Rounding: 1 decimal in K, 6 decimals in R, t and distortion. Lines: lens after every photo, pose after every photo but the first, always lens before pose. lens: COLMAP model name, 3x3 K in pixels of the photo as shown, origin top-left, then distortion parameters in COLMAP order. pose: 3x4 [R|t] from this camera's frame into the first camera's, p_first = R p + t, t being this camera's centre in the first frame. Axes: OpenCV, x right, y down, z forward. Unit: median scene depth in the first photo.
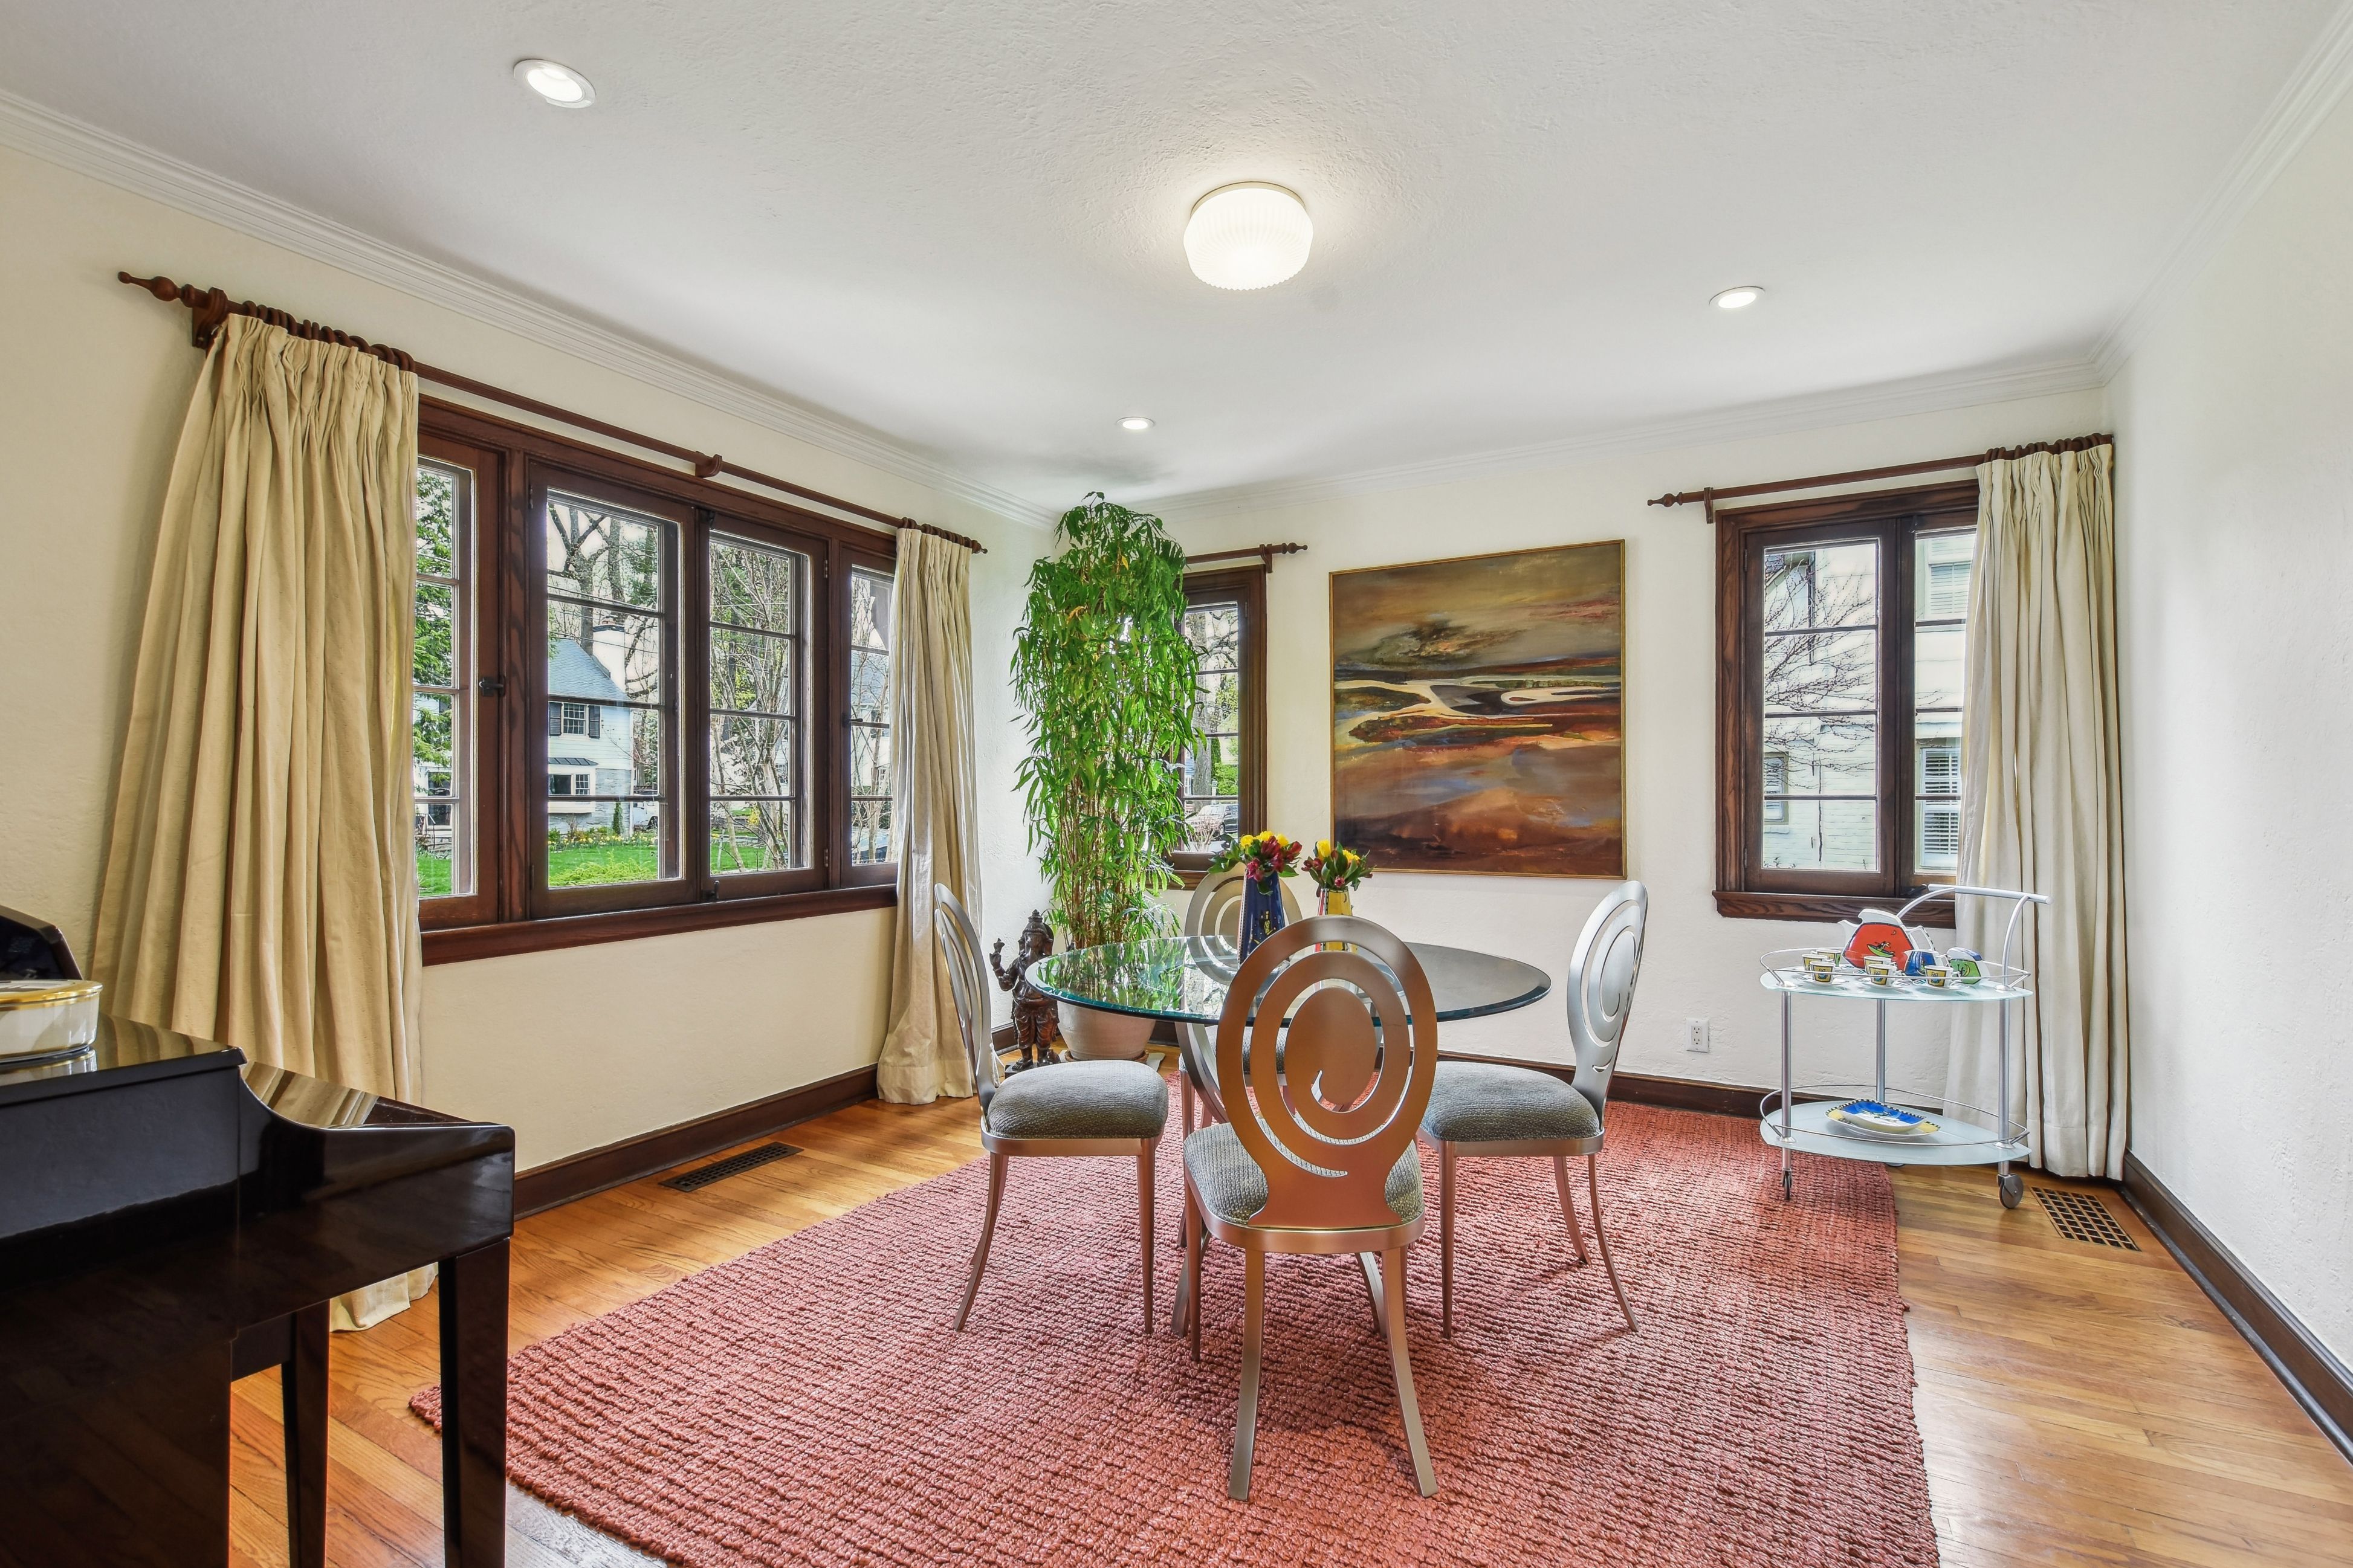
lens RADIAL K [[1058.5, 0, 1181.7], [0, 1058.5, 800.6], [0, 0, 1]] dist [-0.002282, -0.001302]
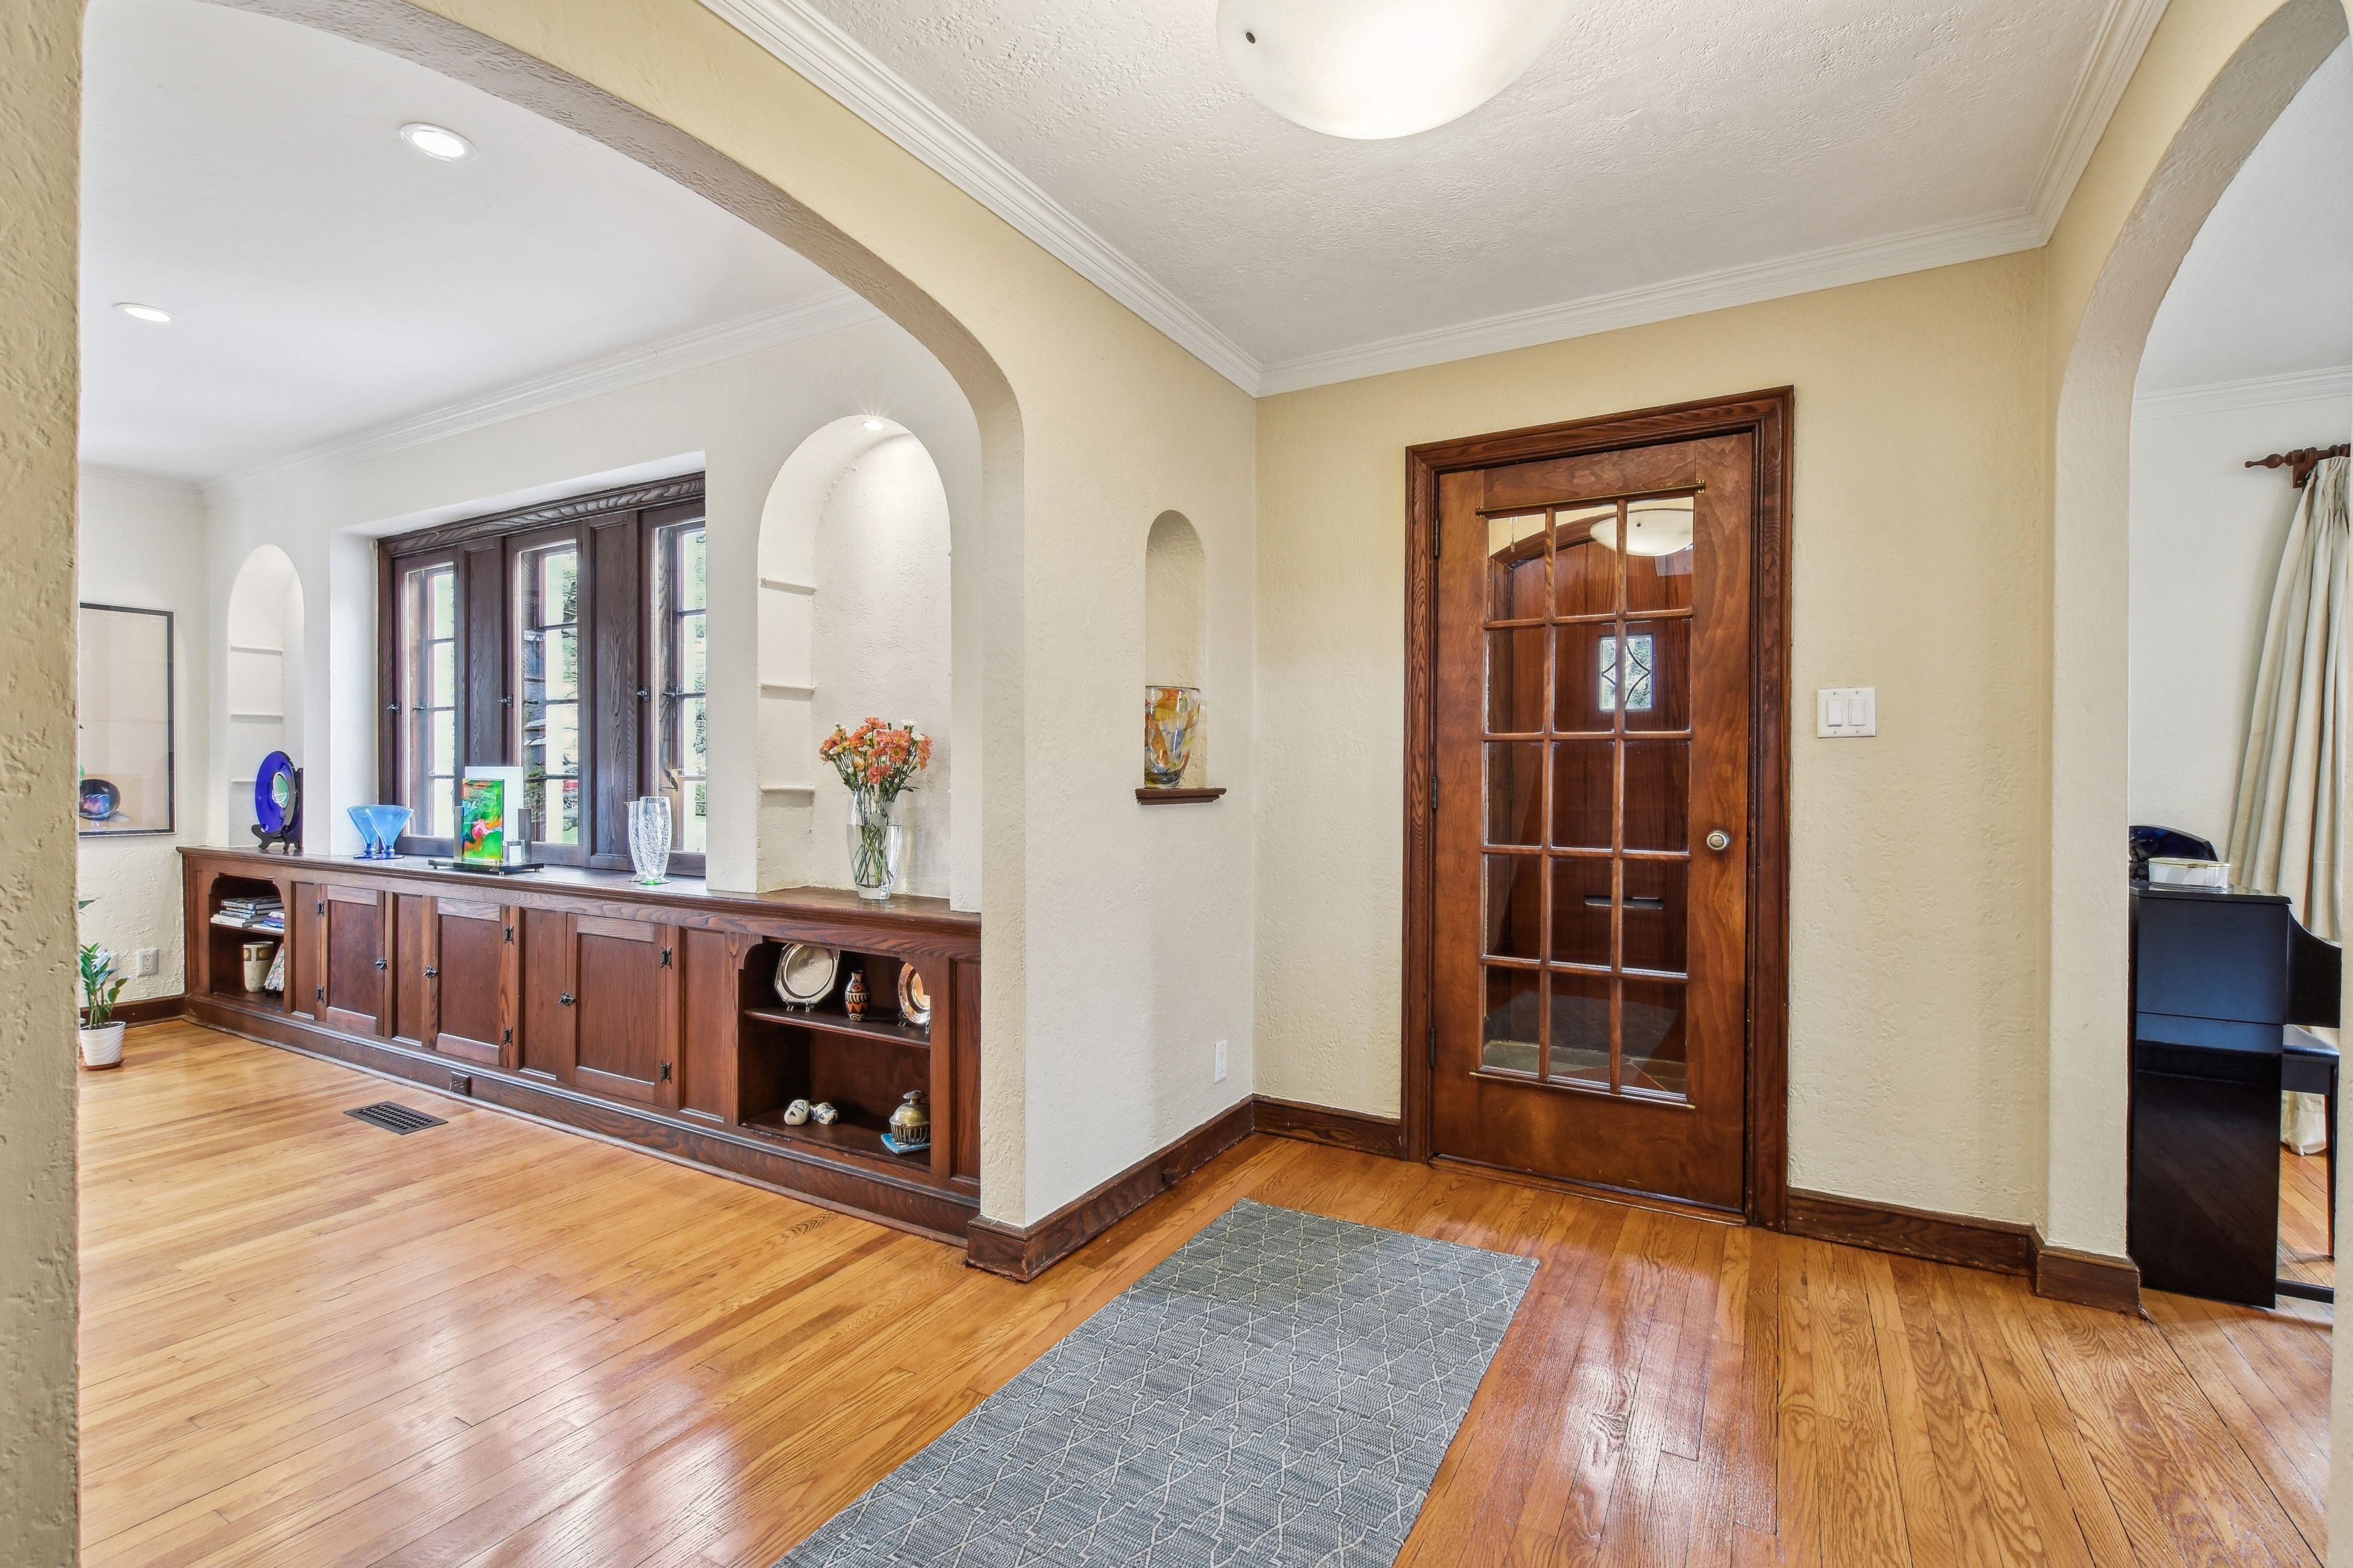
lens RADIAL K [[1058.5, 0, 1181.7], [0, 1058.5, 800.6], [0, 0, 1]] dist [-0.002282, -0.001302]
pose [[-0.011344, 0.015977, -0.999808, 0.622726], [0.000609, 0.999872, 0.015971, -0.002357], [0.999935, -0.000428, -0.011352, -0.603367]]
